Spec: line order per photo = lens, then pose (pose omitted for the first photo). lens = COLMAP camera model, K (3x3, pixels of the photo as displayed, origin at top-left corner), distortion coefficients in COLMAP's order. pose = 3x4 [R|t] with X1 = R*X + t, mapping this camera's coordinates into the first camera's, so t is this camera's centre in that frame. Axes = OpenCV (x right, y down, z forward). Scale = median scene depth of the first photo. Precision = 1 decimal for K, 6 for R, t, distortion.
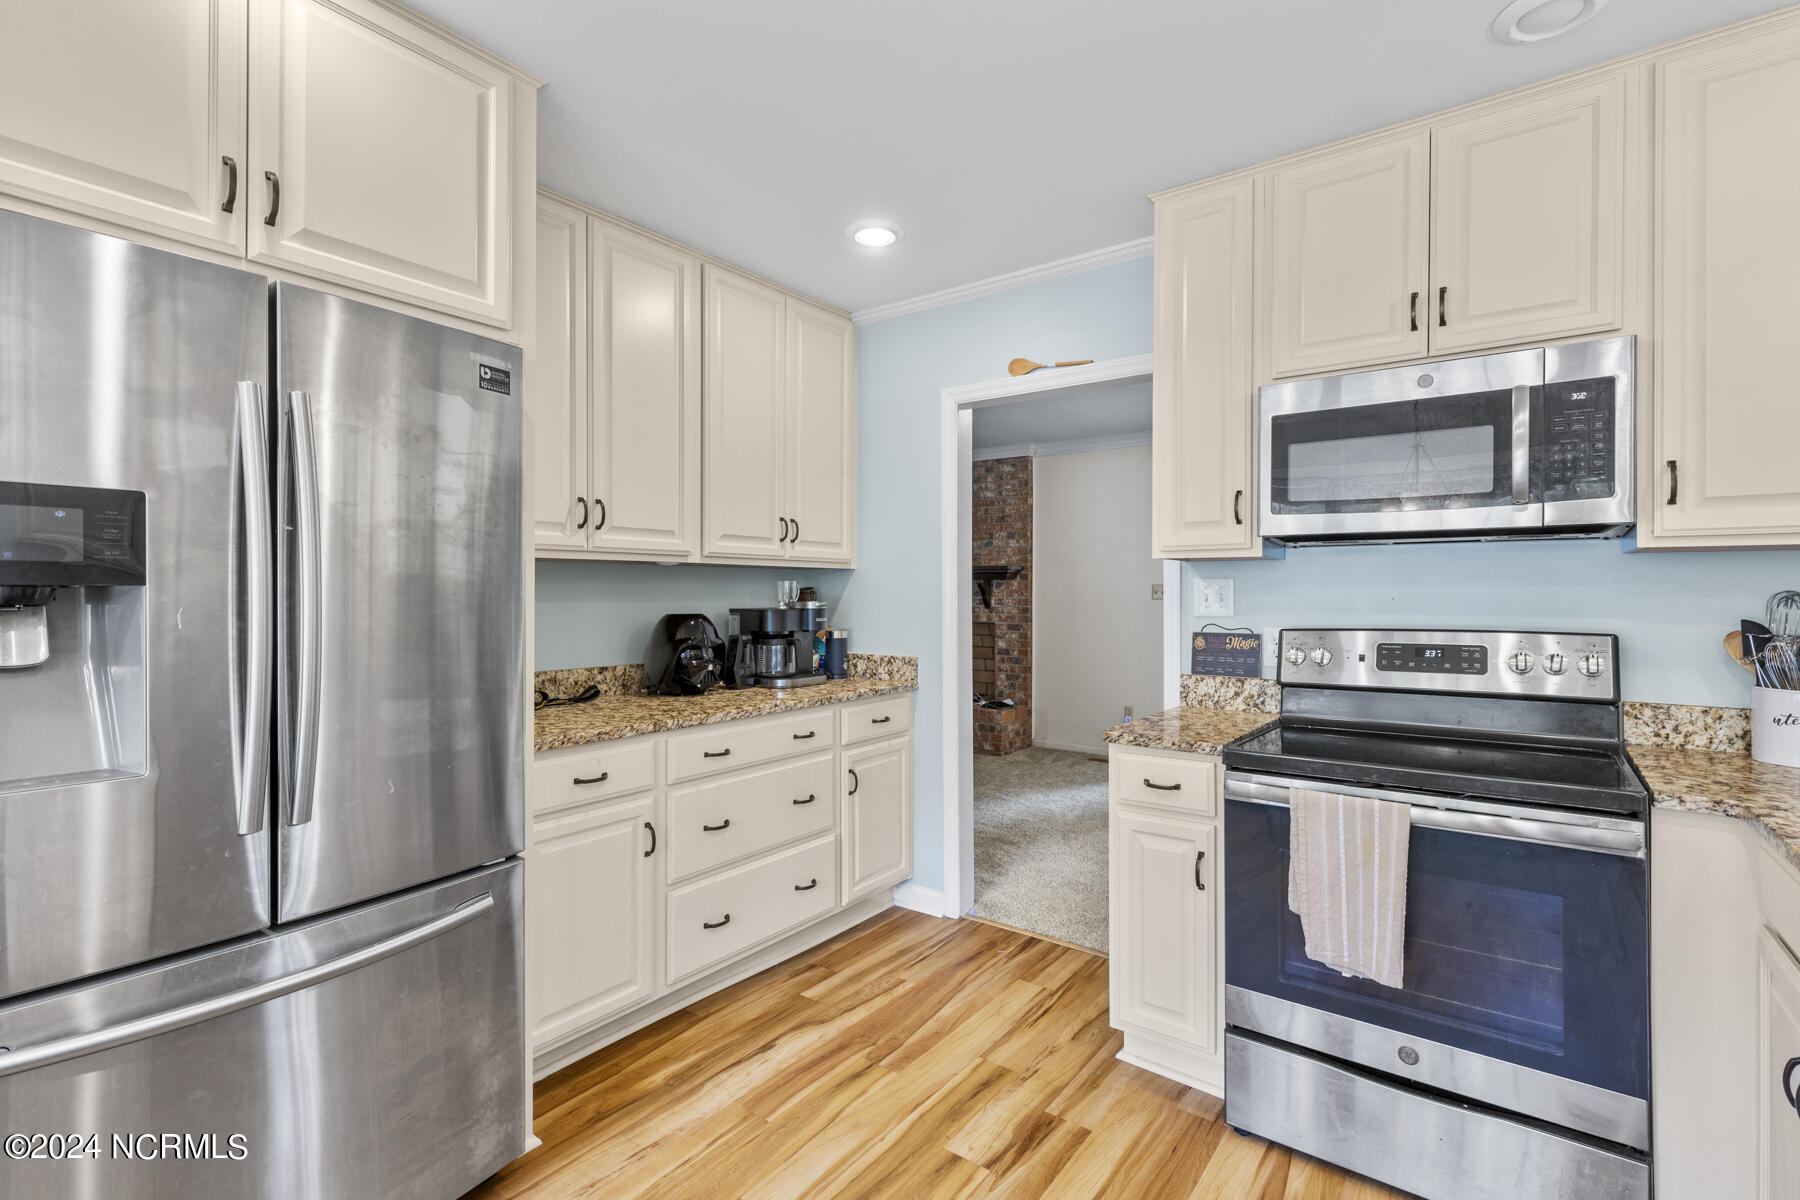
lens RADIAL K [[825.4, 0, 917.5], [0, 825.4, 591.7], [0, 0, 1]] dist [0.005243, -0.002038]
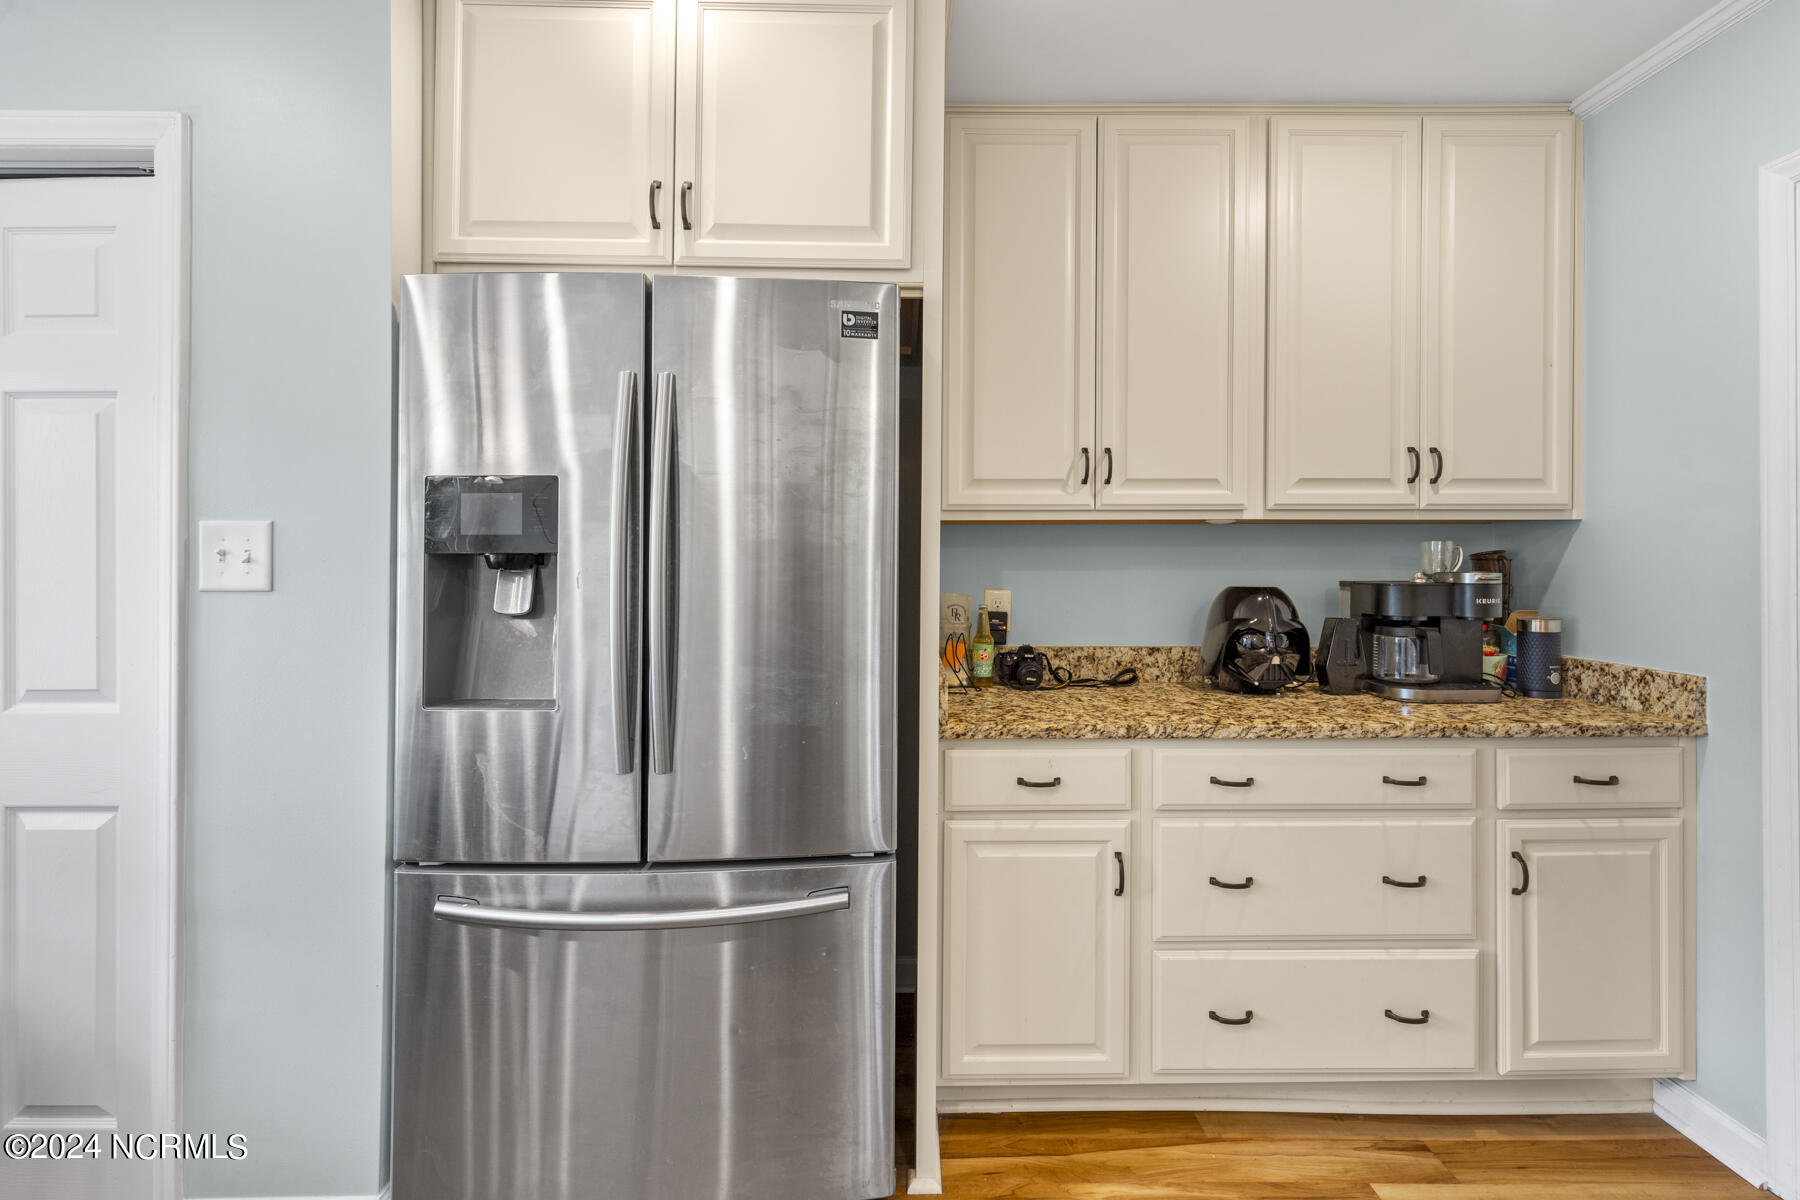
lens RADIAL K [[825.4, 0, 927.6], [0, 825.4, 555.8], [0, 0, 1]] dist [0.005243, -0.002038]
pose [[0.594148, -0.003794, -0.804346, 0.148700], [0.001265, 0.999992, -0.003783, 0.000715], [0.804354, 0.001230, 0.594148, 0.293475]]
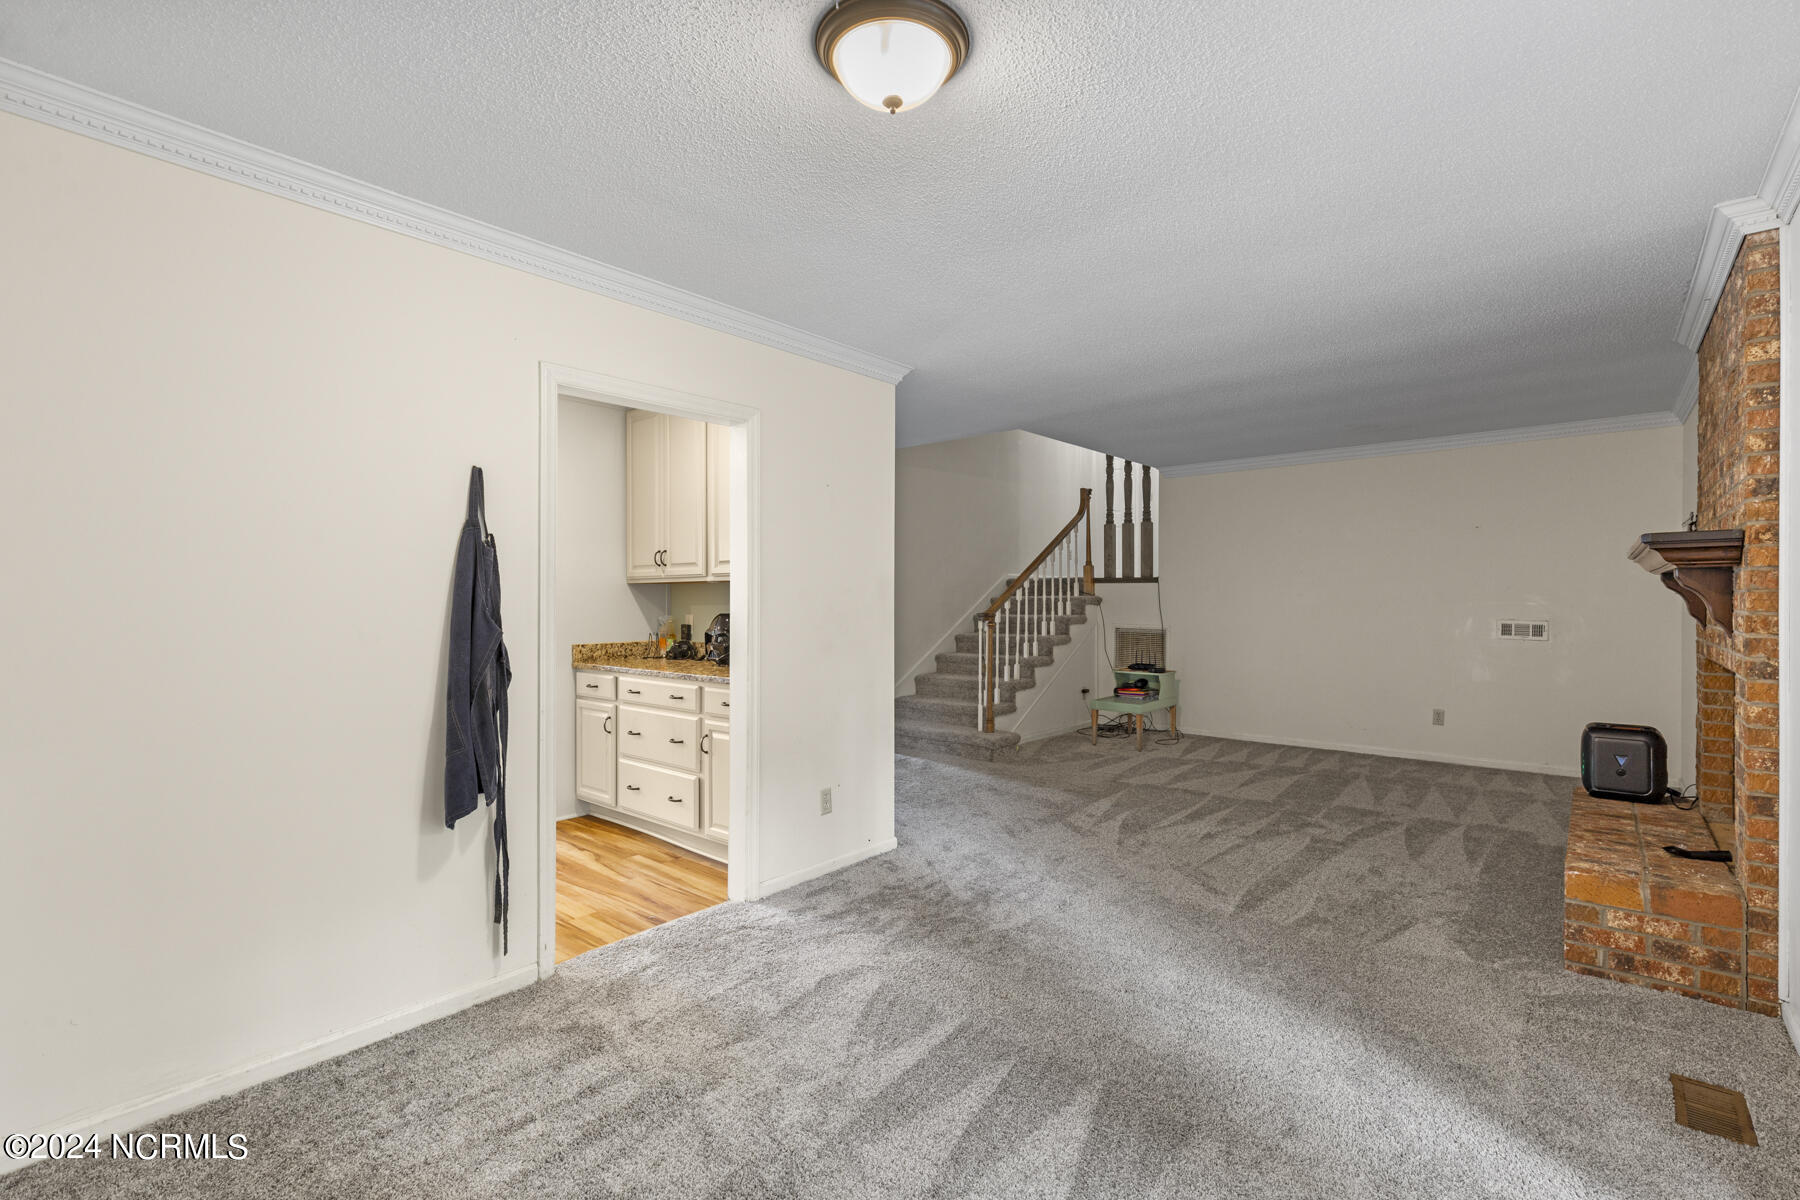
lens RADIAL K [[825.4, 0, 898.0], [0, 825.4, 594.0], [0, 0, 1]] dist [0.005243, -0.002038]
pose [[-0.096199, -0.006731, -0.995339, 1.187507], [0.001868, 0.999974, -0.006943, 0.001645], [0.995360, -0.002528, -0.096184, 1.415980]]
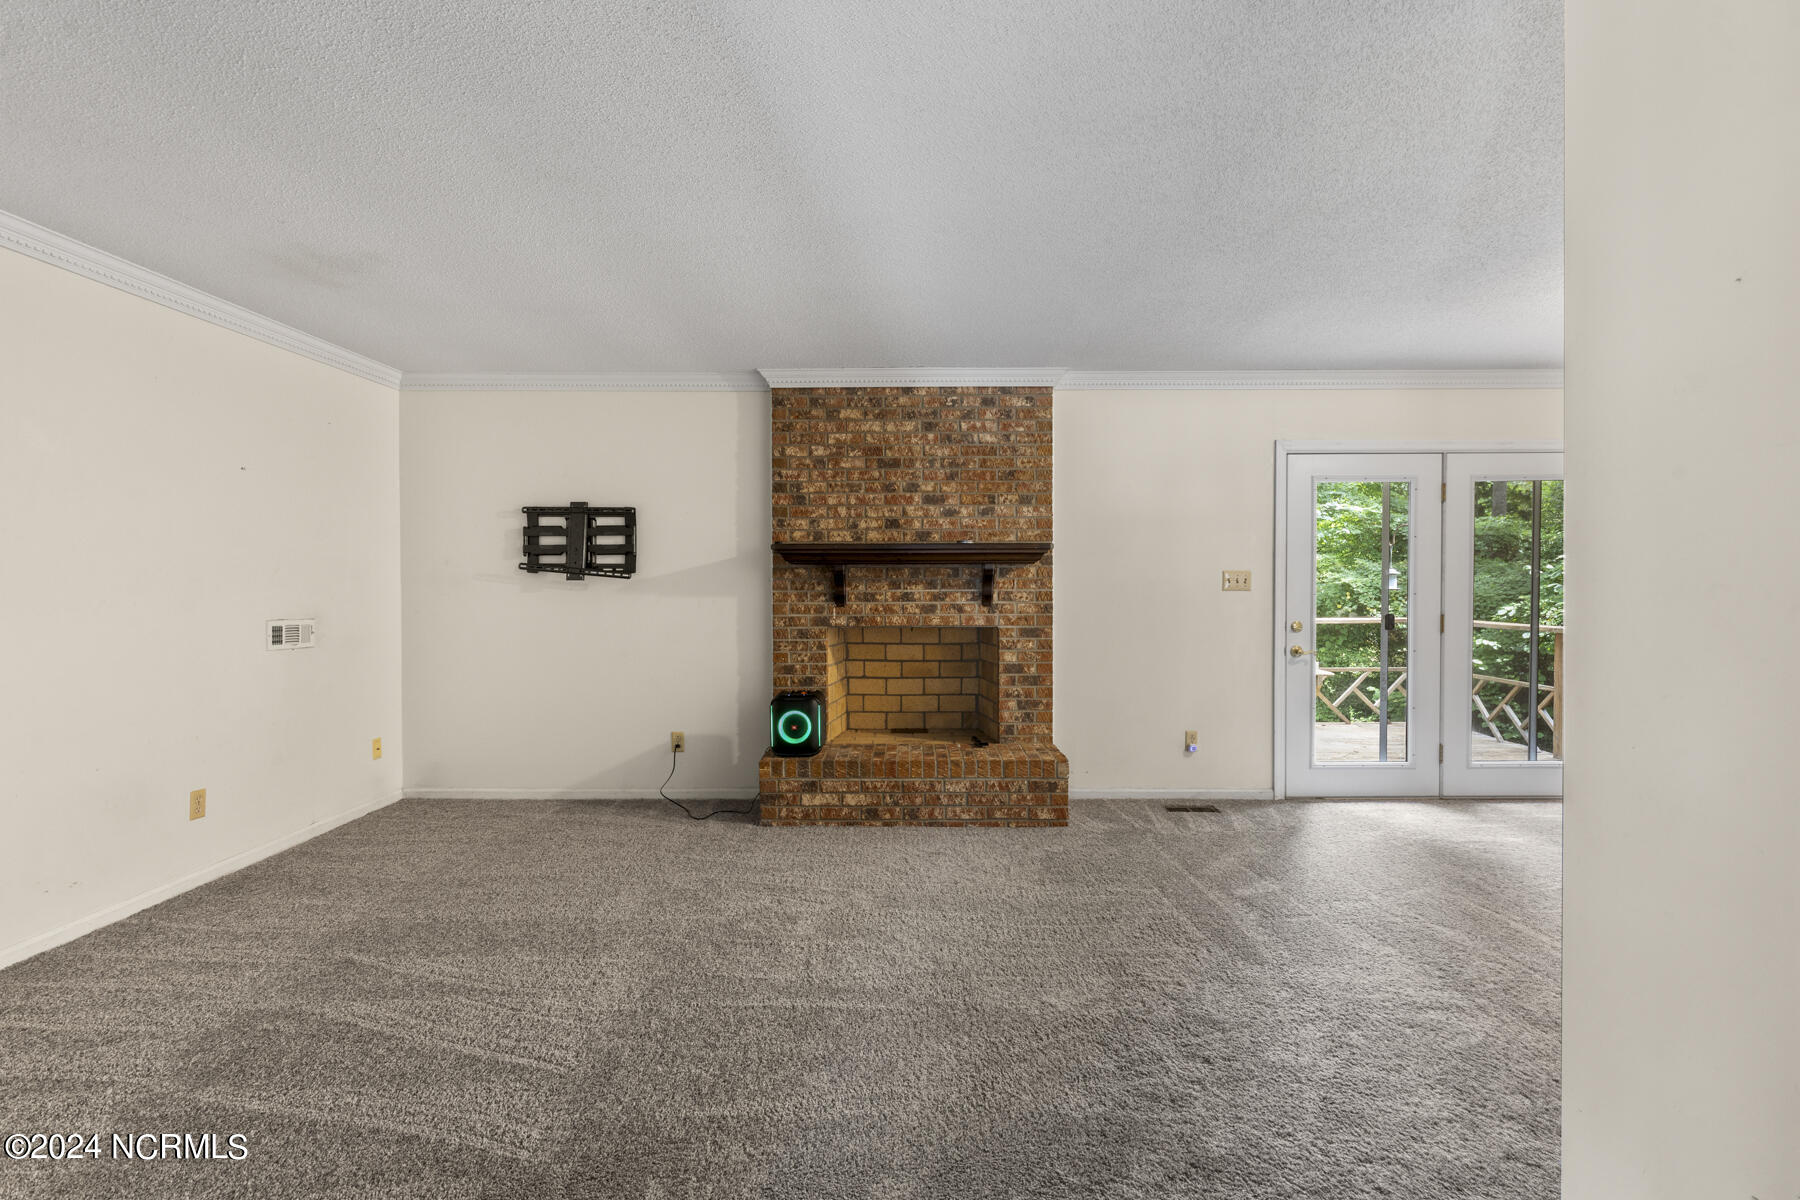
lens RADIAL K [[825.4, 0, 902.1], [0, 825.4, 584.9], [0, 0, 1]] dist [0.005243, -0.002038]
pose [[0.821688, -0.010447, 0.569842, -0.805532], [0.004448, 0.999919, 0.011919, -0.012577], [-0.569920, -0.007259, 0.821668, 1.078985]]
